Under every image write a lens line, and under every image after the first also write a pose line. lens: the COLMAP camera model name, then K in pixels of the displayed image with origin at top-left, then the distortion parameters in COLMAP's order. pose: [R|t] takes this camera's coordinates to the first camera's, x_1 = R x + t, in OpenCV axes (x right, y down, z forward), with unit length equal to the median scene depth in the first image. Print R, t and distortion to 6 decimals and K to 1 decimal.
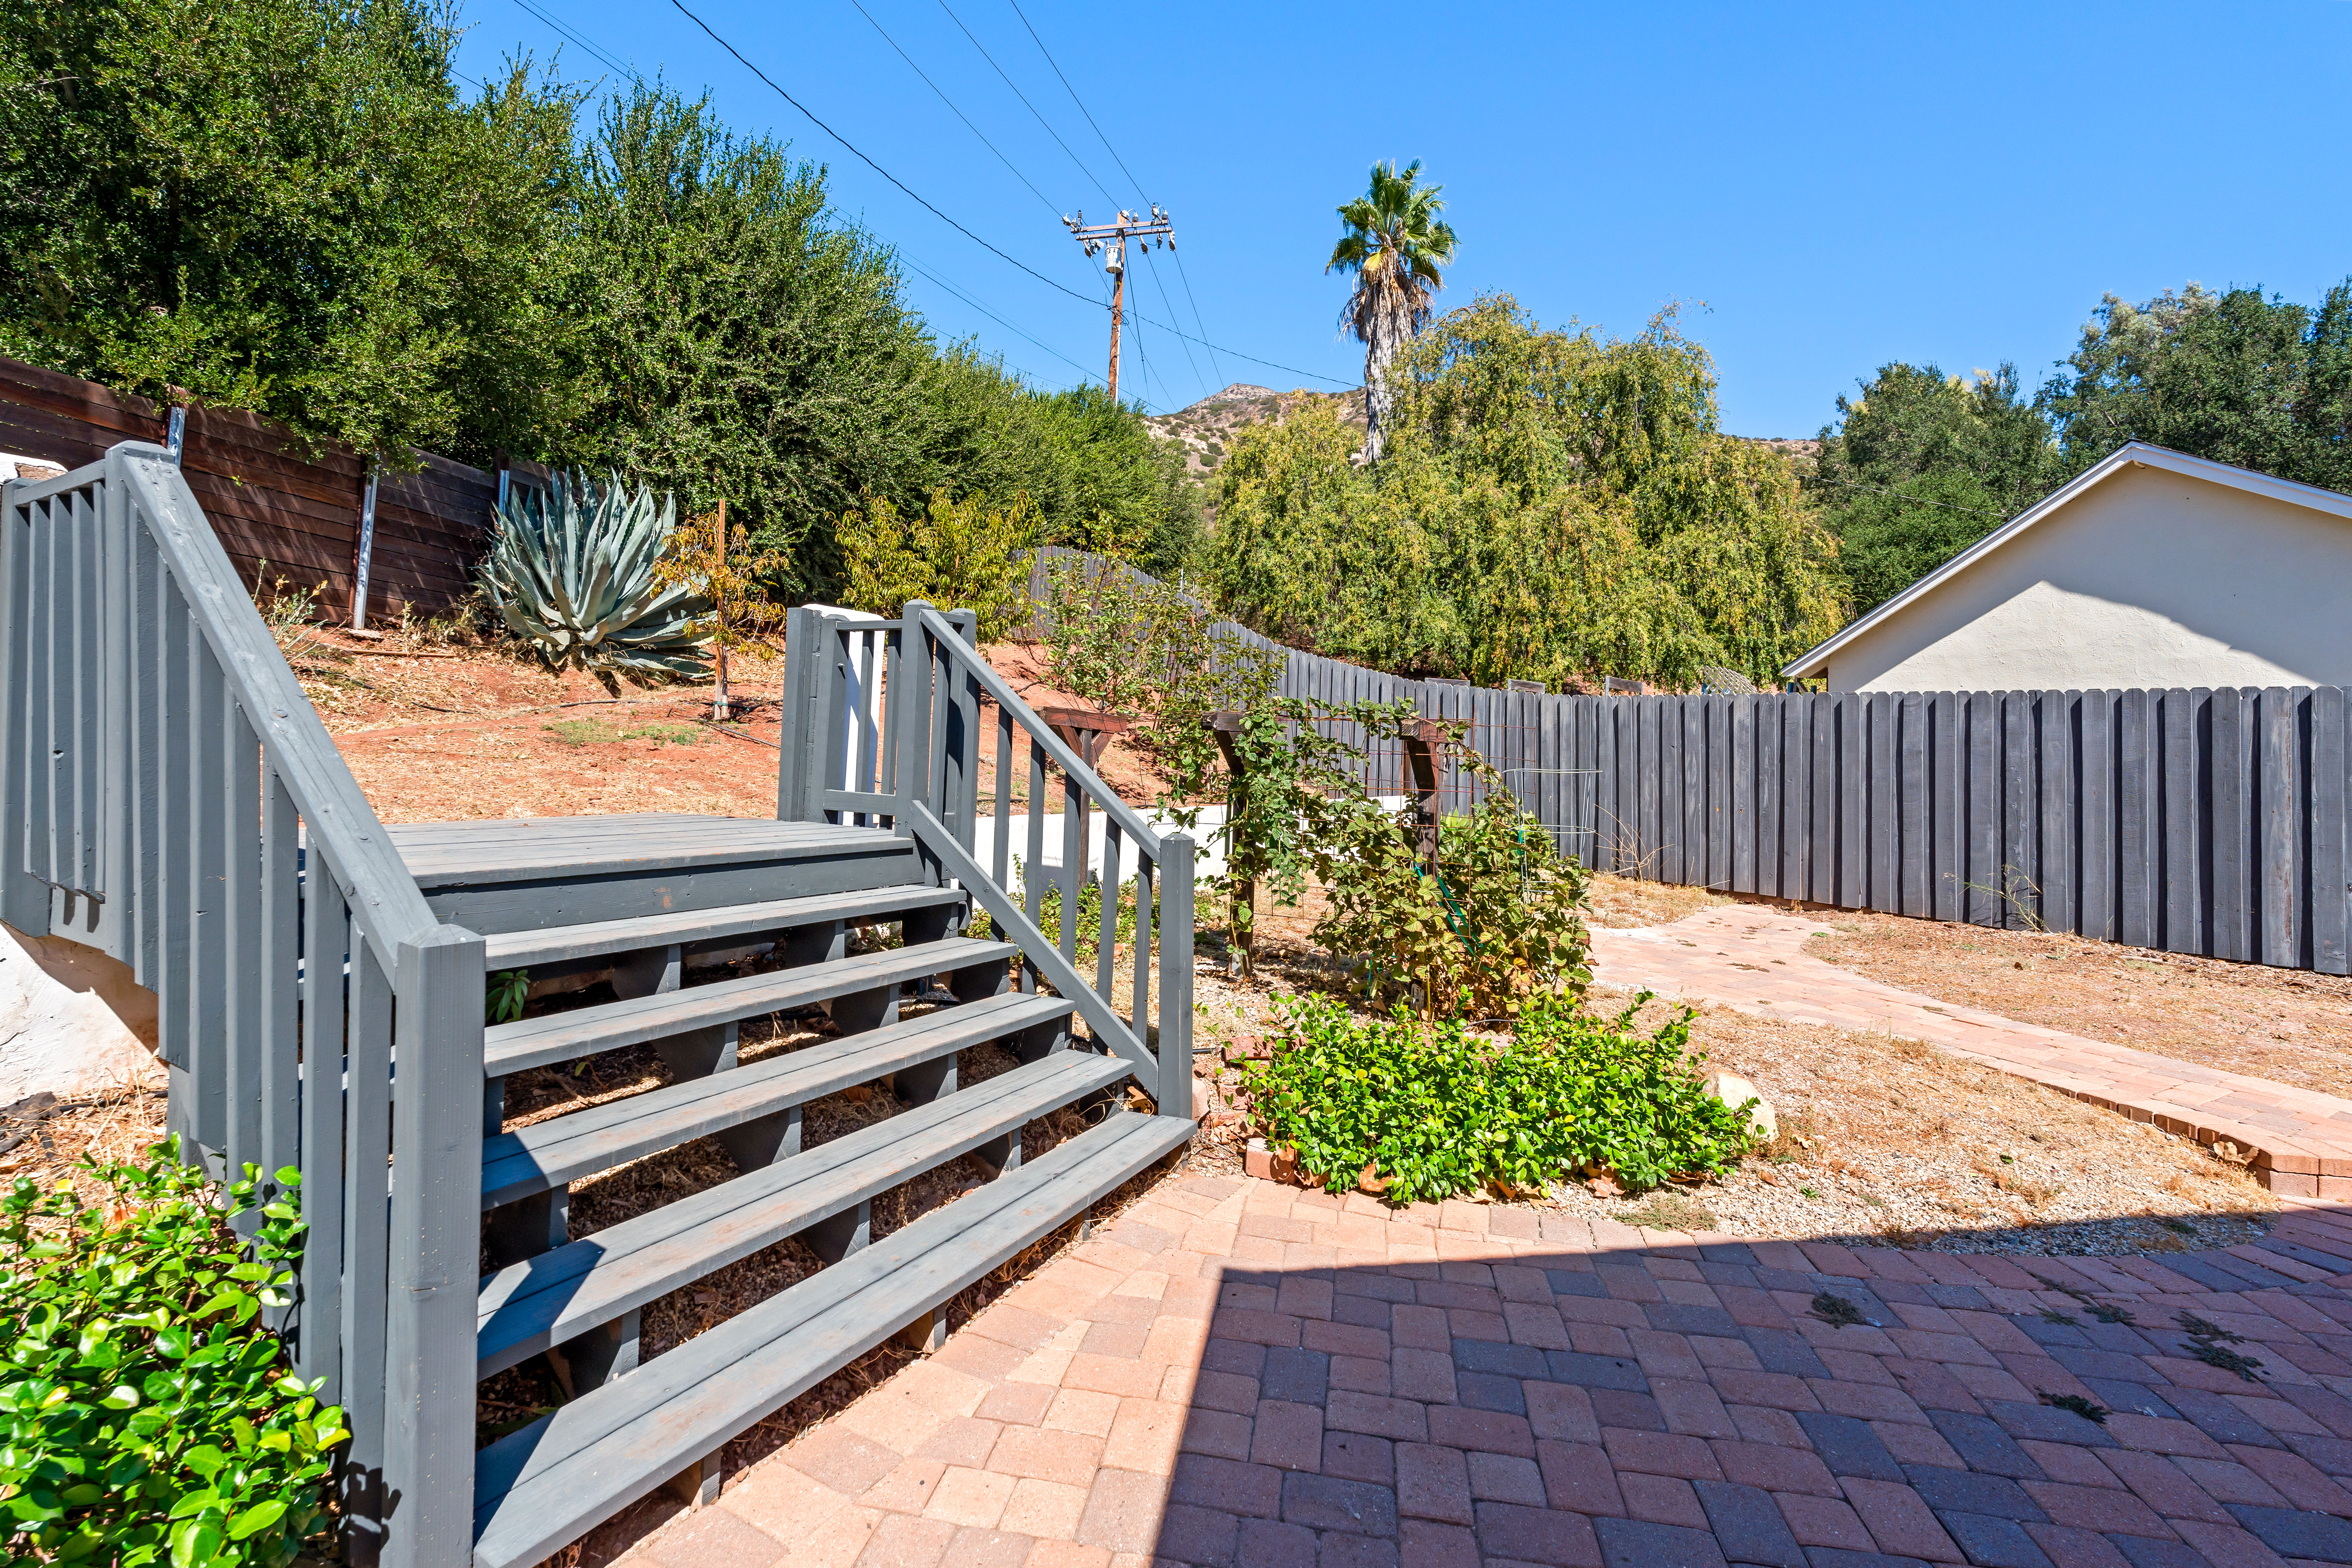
lens RADIAL K [[1077.1, 0, 1166.4], [0, 1077.1, 736.8], [0, 0, 1]] dist [0.002135, 0.000385]
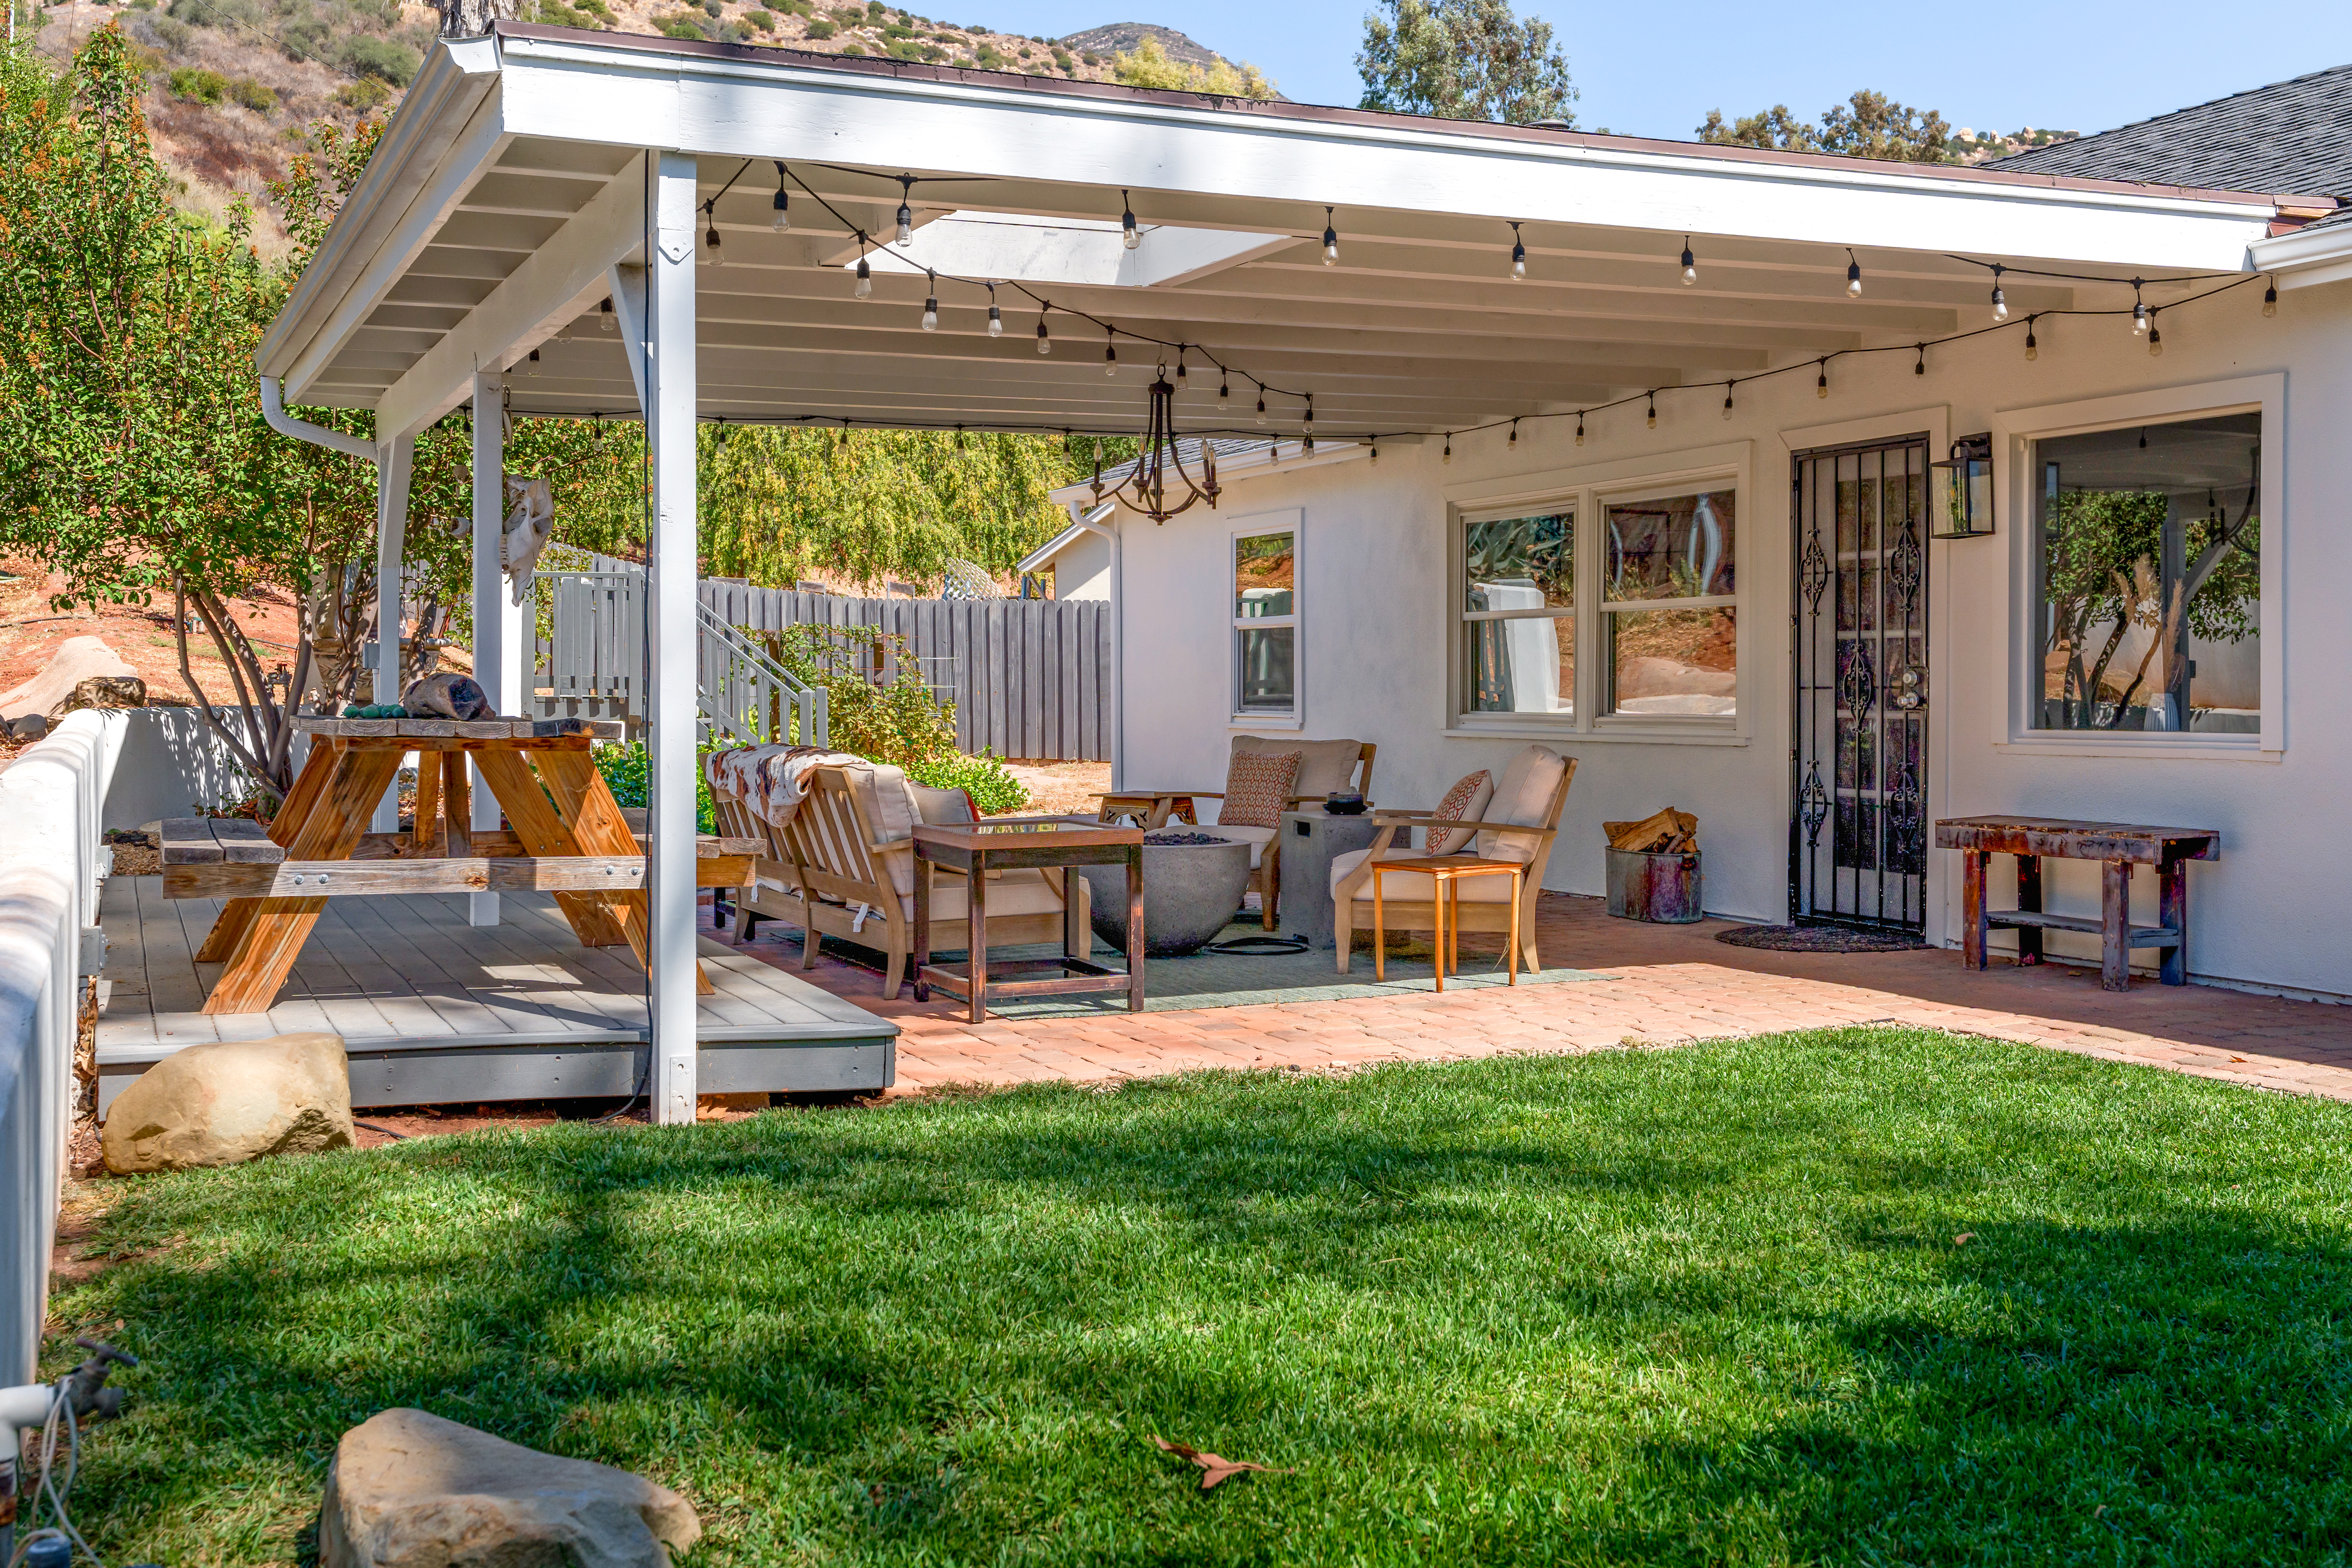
lens RADIAL K [[2452.5, 0, 1176.0], [0, 2452.5, 784.0], [0, 0, 1]] dist [0.007648, 0.002594]
pose [[0.827051, -0.042419, 0.560524, -0.563326], [0.002383, 0.997404, 0.071965, -0.019519], [-0.562121, -0.058183, 0.825006, -0.928077]]
